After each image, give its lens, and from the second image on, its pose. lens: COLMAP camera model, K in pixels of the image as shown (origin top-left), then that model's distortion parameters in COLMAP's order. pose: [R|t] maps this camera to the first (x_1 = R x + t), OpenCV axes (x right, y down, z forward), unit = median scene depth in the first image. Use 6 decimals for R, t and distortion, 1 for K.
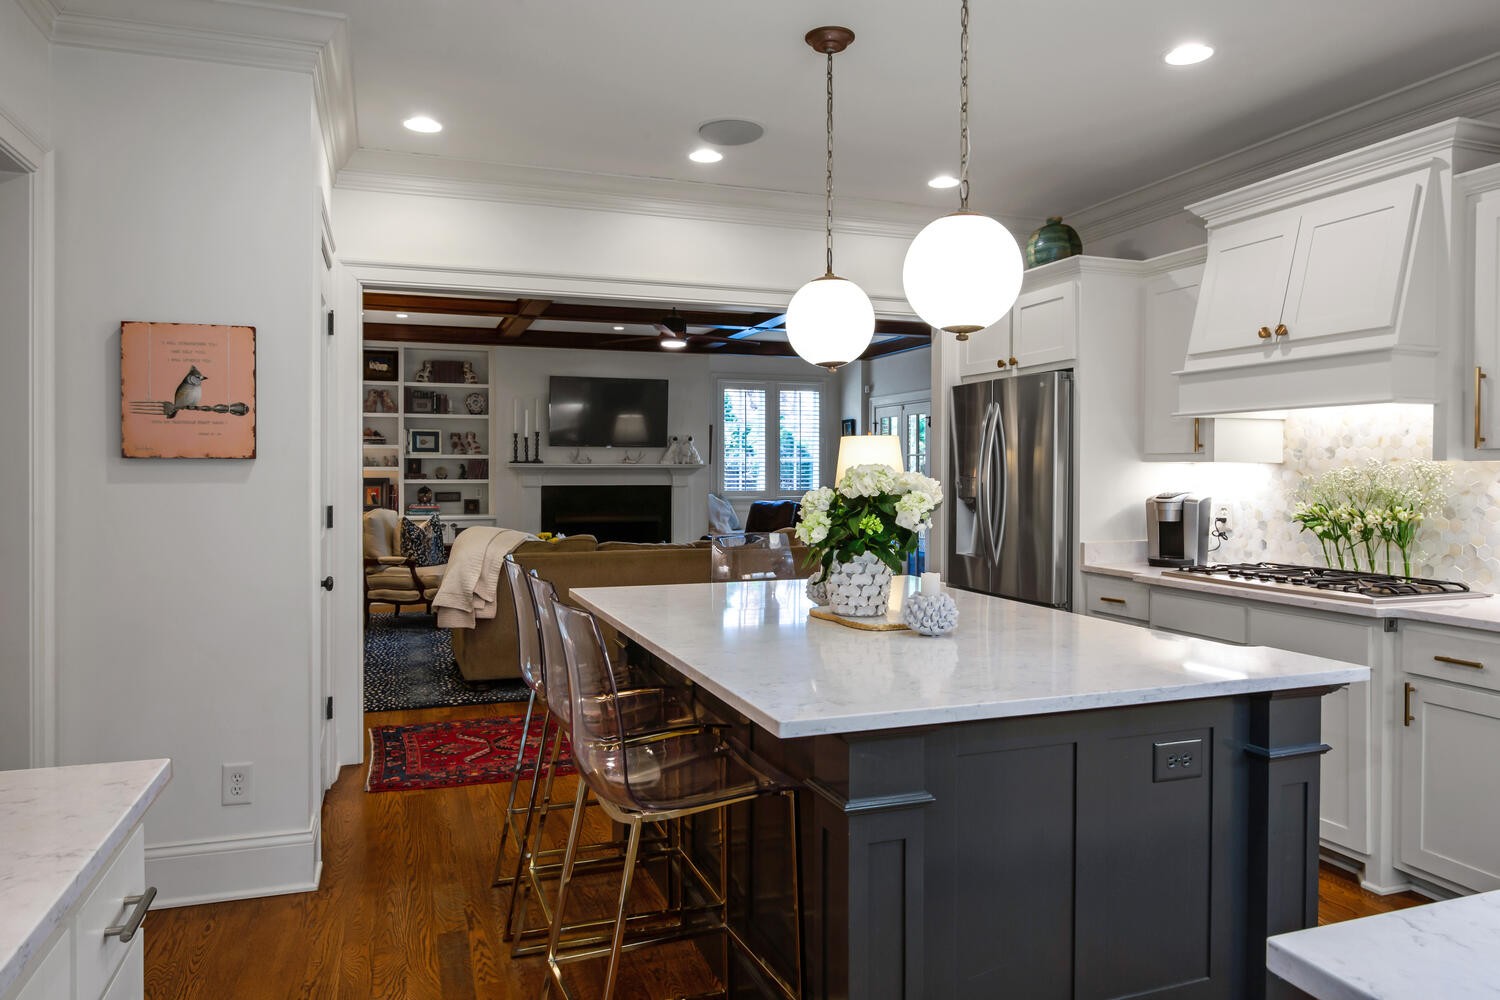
lens RADIAL K [[1015.5, 0, 750.0], [0, 1015.5, 500.0], [0, 0, 1]] dist [-0.000025, -0.002226]
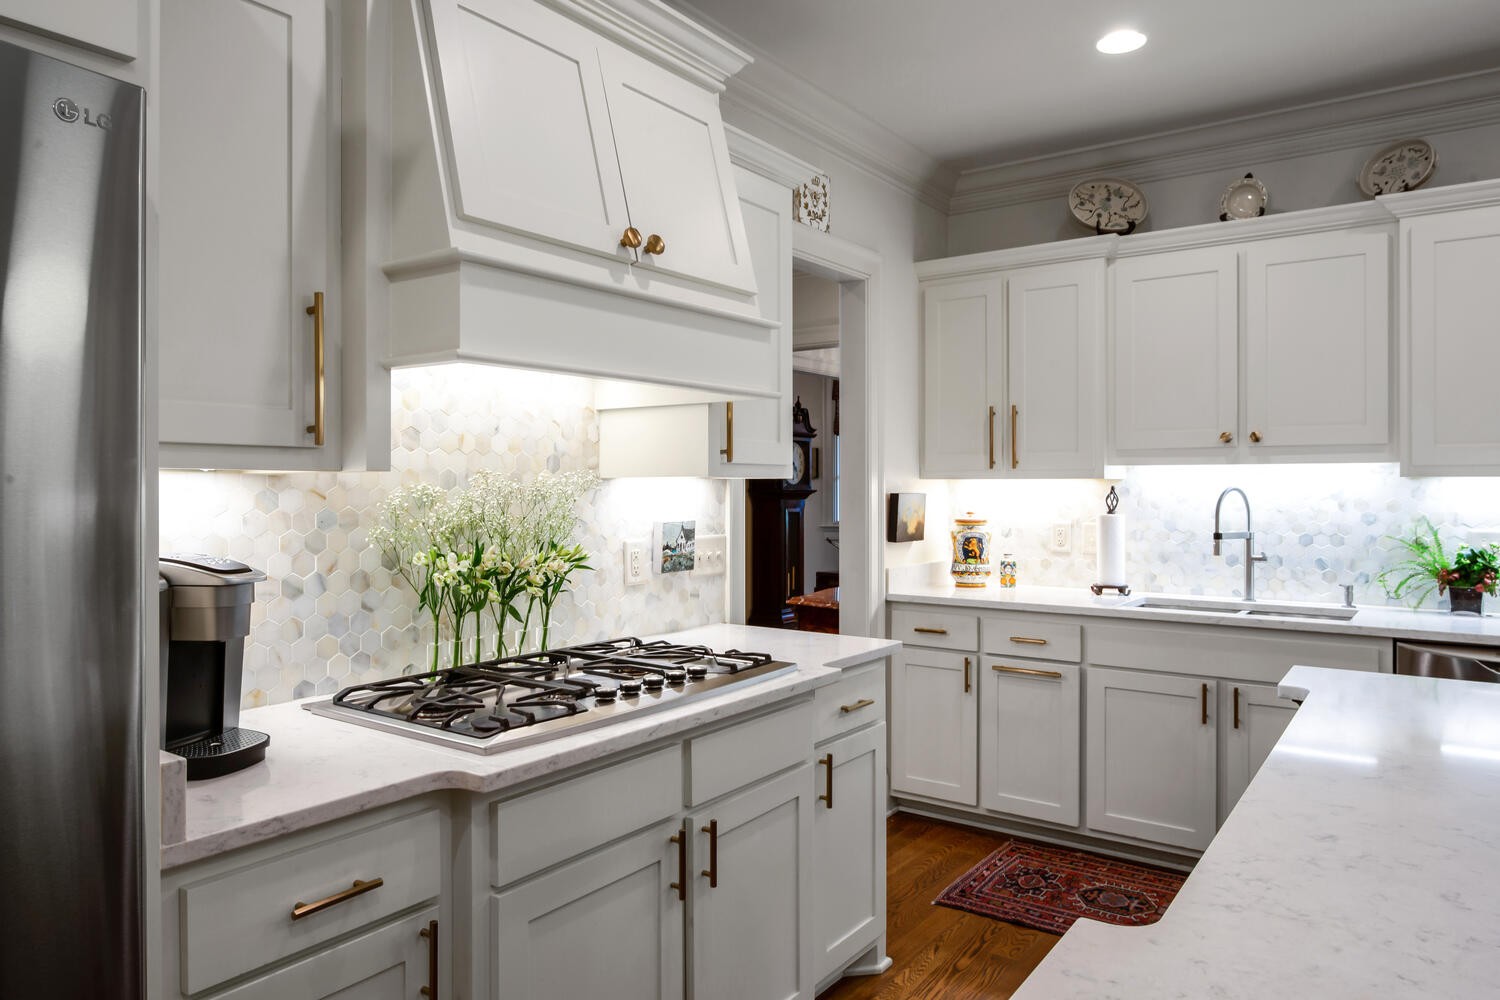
lens RADIAL K [[1015.5, 0, 750.0], [0, 1015.5, 500.0], [0, 0, 1]] dist [-0.000025, -0.002226]
pose [[-0.699330, -0.009176, 0.714741, 0.076588], [0.014709, 0.999521, 0.027224, -0.037472], [-0.714648, 0.029552, -0.698860, 1.304800]]
